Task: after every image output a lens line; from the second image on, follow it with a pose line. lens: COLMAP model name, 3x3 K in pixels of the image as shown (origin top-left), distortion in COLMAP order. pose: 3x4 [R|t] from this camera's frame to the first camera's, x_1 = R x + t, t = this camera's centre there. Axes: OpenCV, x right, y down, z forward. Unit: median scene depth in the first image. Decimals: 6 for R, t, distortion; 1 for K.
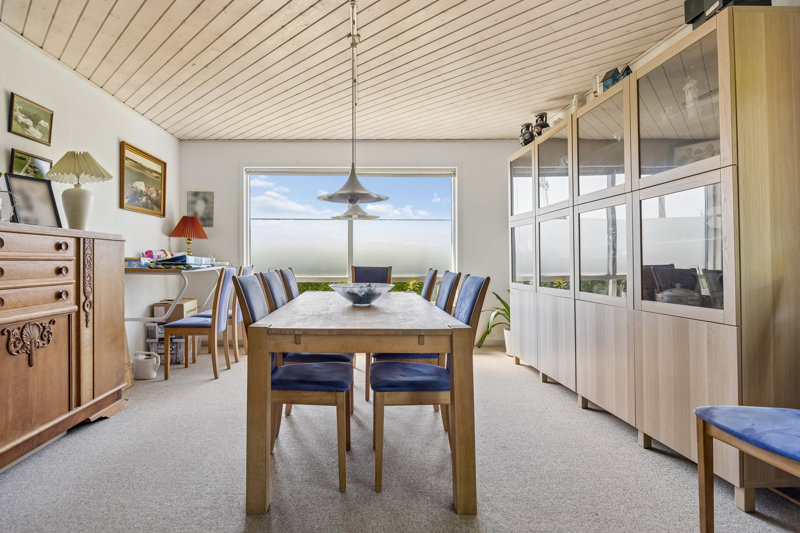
lens RADIAL K [[409.0, 0, 399.8], [0, 409.0, 259.9], [0, 0, 1]] dist [-0.012045, -0.000494]
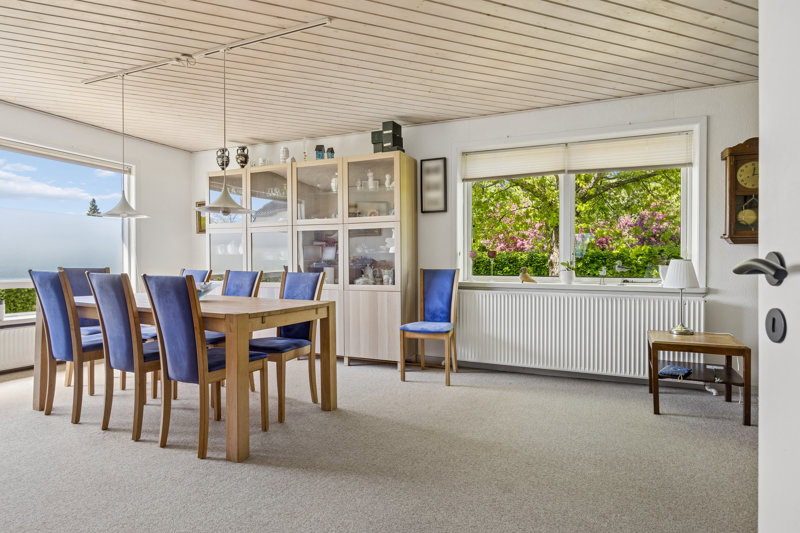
lens RADIAL K [[426.4, 0, 400.2], [0, 426.4, 265.8], [0, 0, 1]] dist [0.005613, 0.001770]
pose [[0.418442, -0.003101, 0.908238, -1.046840], [-0.007179, 0.999952, 0.006722, 0.001351], [-0.908215, -0.009333, 0.418399, -0.004818]]
